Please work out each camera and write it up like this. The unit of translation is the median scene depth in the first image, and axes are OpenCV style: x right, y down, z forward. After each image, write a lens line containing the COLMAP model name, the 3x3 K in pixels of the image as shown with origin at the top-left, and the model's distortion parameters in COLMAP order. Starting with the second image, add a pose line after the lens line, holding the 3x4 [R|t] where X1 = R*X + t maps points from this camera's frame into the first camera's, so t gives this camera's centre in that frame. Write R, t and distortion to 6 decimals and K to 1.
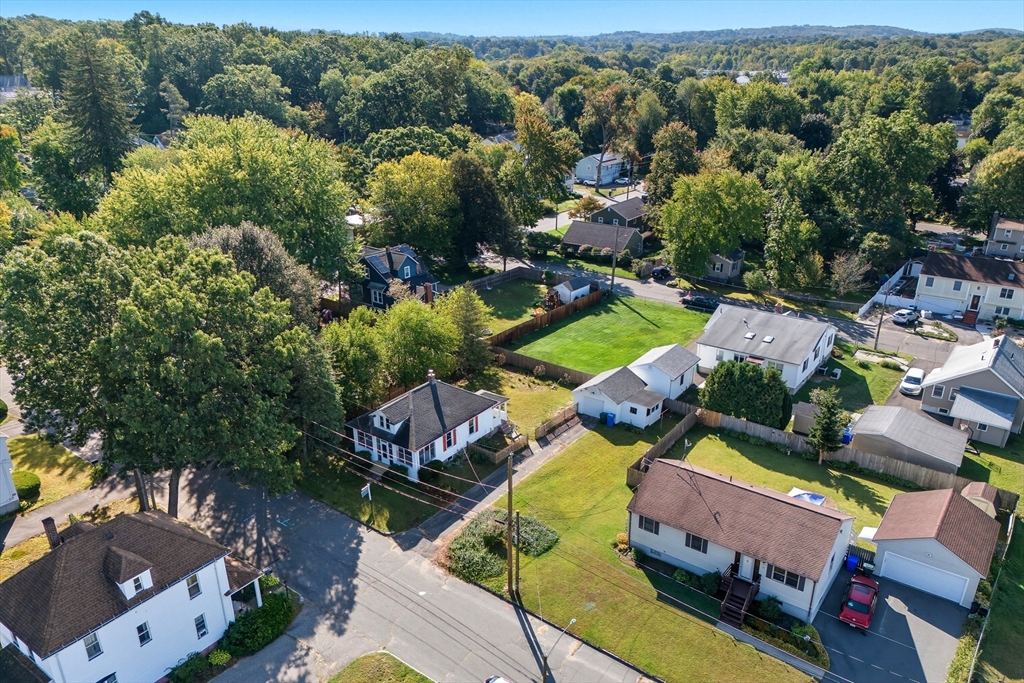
lens RADIAL K [[734.8, 0, 512.0], [0, 734.8, 341.5], [0, 0, 1]] dist [0.063972, 0.000065]
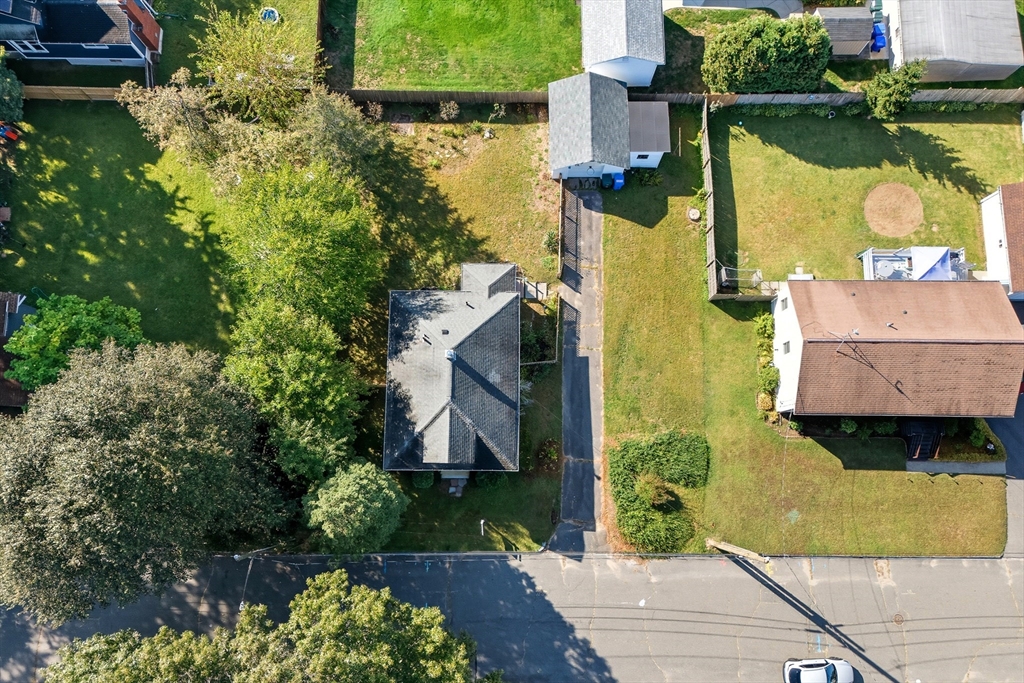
lens RADIAL K [[734.8, 0, 512.0], [0, 734.8, 341.5], [0, 0, 1]] dist [0.063972, 0.000065]
pose [[0.809538, -0.580431, 0.088025, -0.132060], [0.220930, 0.440124, 0.870334, -0.602193], [-0.543911, -0.685120, 0.484532, 0.762193]]
